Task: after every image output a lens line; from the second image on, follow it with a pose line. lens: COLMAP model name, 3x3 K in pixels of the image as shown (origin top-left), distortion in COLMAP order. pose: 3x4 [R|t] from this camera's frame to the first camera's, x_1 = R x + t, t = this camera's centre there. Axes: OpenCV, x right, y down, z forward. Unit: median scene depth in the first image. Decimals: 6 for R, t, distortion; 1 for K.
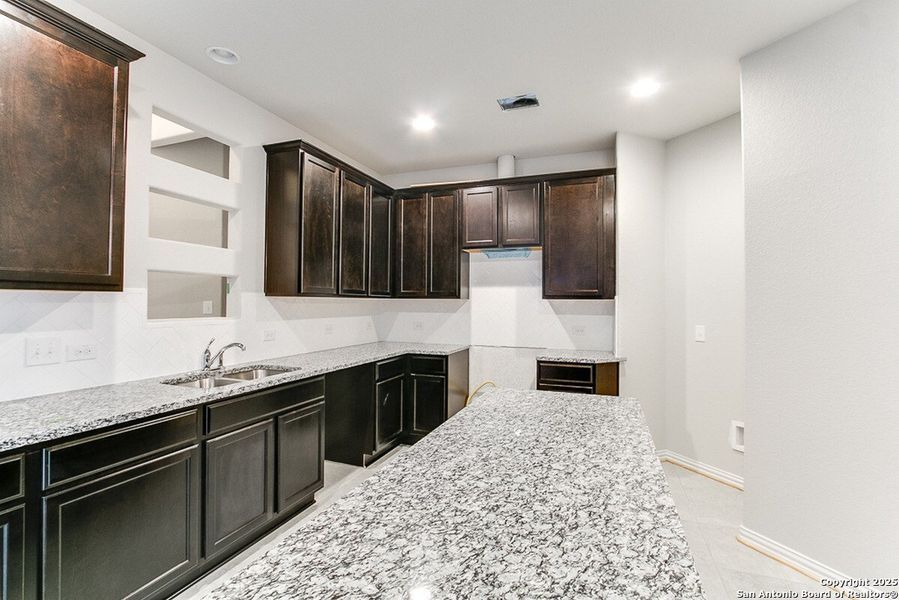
lens RADIAL K [[412.4, 0, 447.5], [0, 412.4, 301.7], [0, 0, 1]] dist [-0.019372, 0.002035]
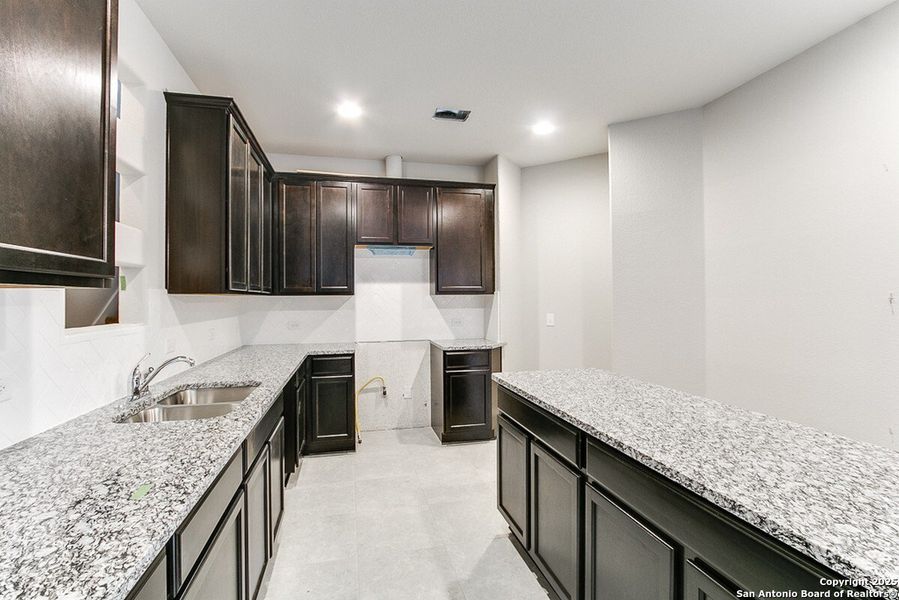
lens RADIAL K [[412.4, 0, 444.4], [0, 412.4, 295.1], [0, 0, 1]] dist [-0.019372, 0.002035]
pose [[0.831108, -0.008671, 0.556044, -0.386157], [0.012513, 0.999917, -0.003111, -0.002162], [-0.555970, 0.009543, 0.831147, 0.086373]]
